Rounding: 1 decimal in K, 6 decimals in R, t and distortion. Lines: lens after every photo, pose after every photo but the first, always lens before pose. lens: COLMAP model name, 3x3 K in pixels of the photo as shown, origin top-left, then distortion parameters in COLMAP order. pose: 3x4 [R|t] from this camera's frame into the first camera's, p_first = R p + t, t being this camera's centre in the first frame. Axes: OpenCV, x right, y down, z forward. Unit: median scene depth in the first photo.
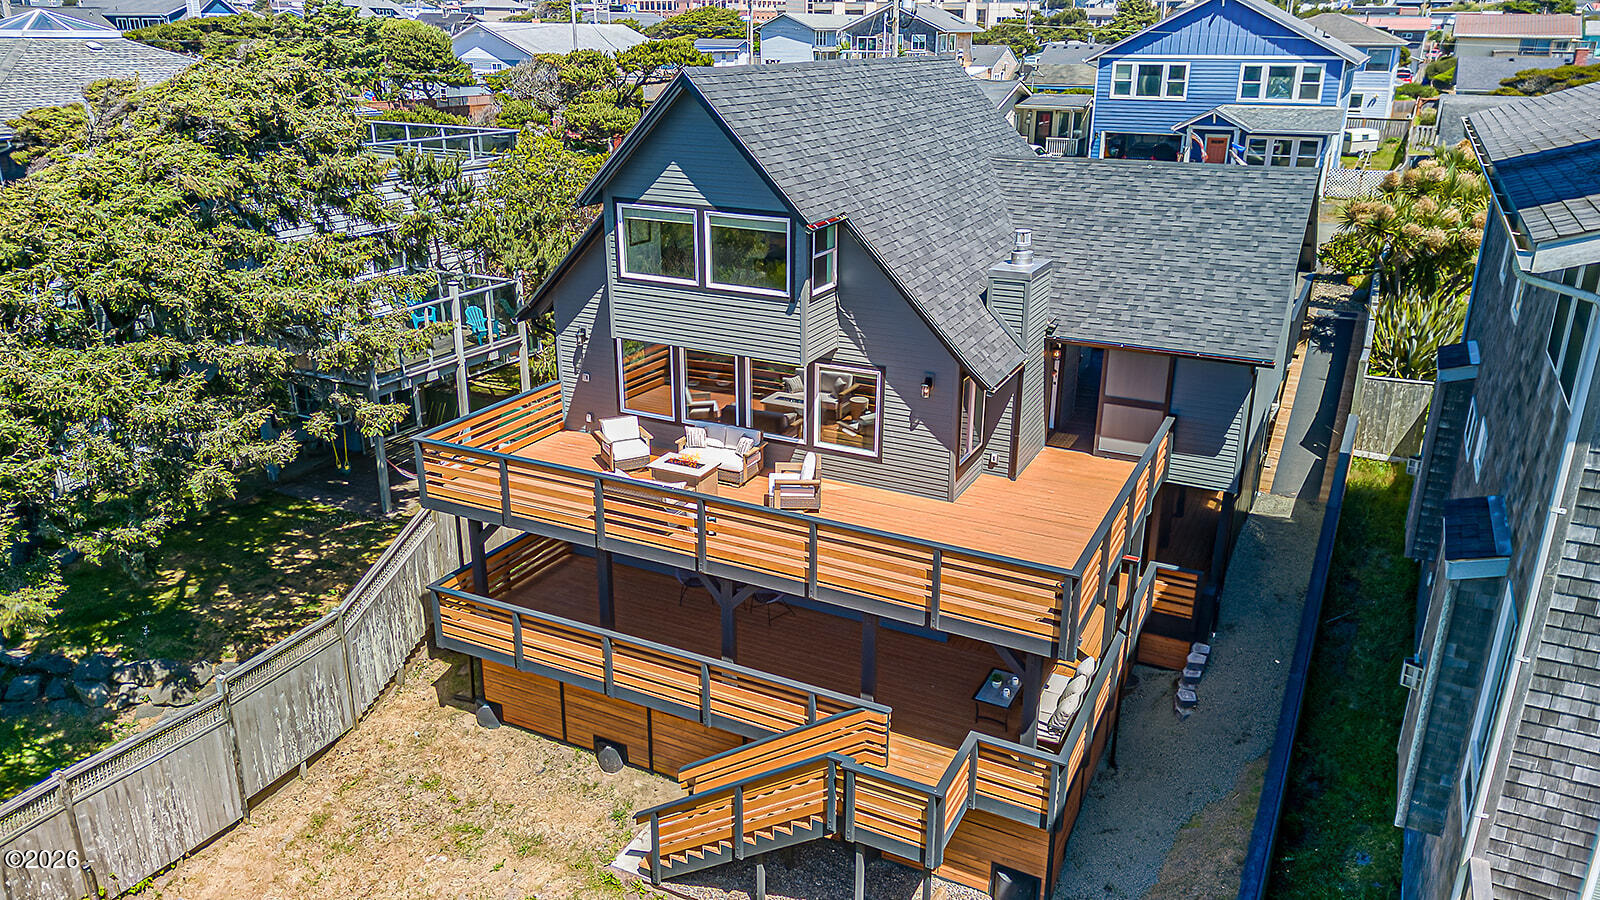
lens RADIAL K [[1138.6, 0, 800.0], [0, 1138.6, 450.0], [0, 0, 1]] dist [0.135965, -0.136651]
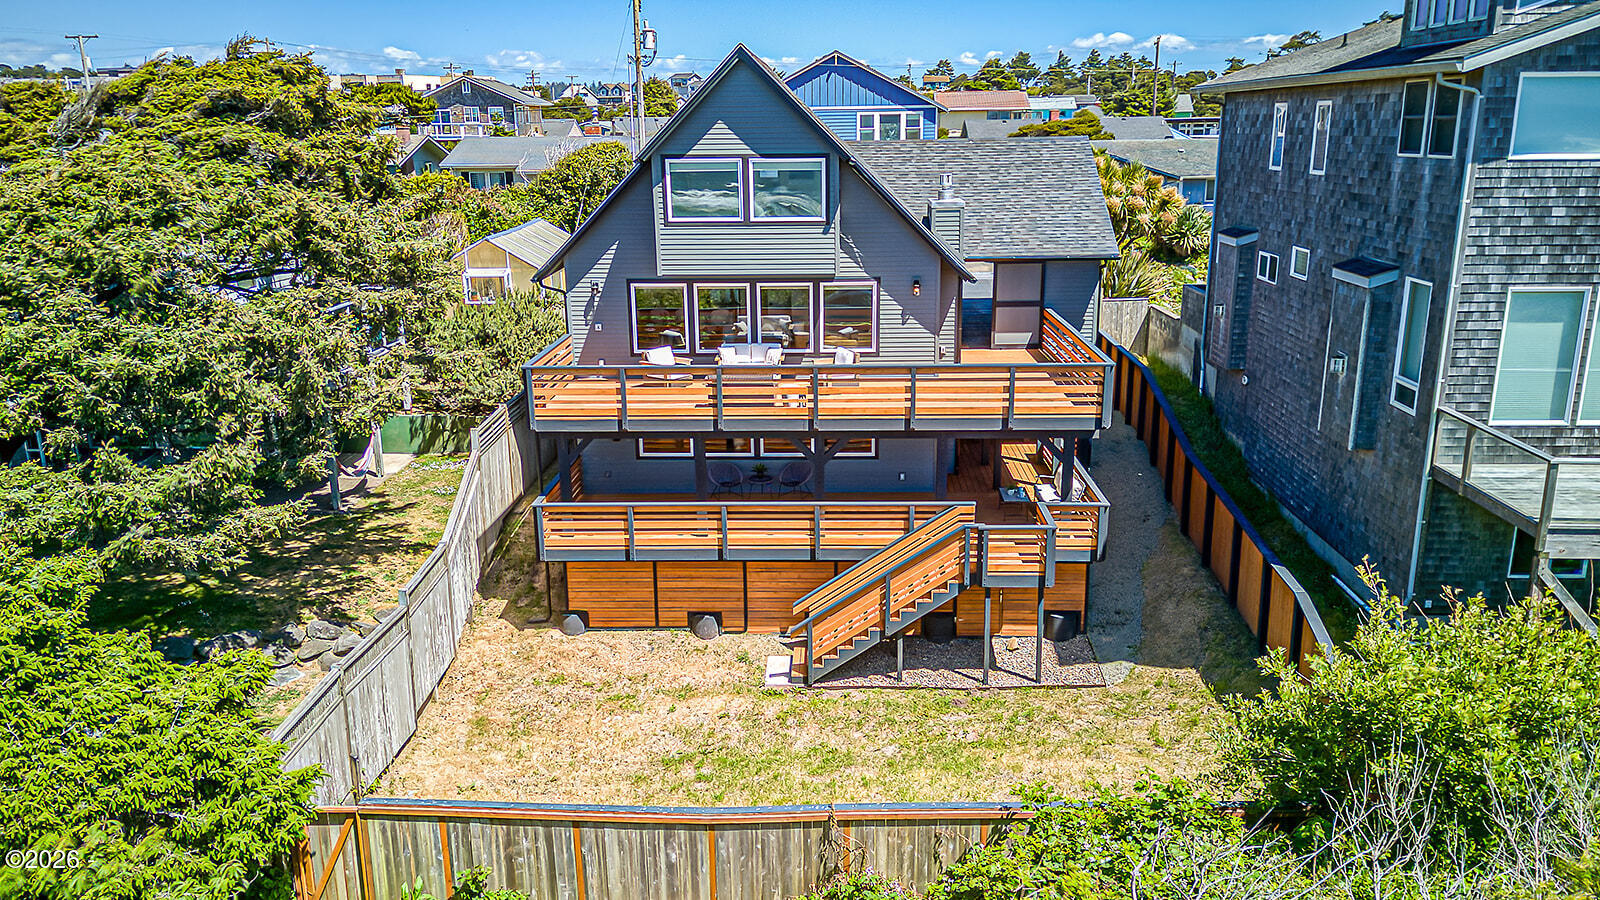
lens RADIAL K [[1211.7, 0, 805.3], [0, 1211.7, 461.6], [0, 0, 1]] dist [0.143602, -0.171450]
pose [[0.910109, -0.128589, 0.393911, -0.566592], [0.159583, 0.986074, -0.046813, 0.182122], [-0.382406, 0.105467, 0.917956, -0.209171]]
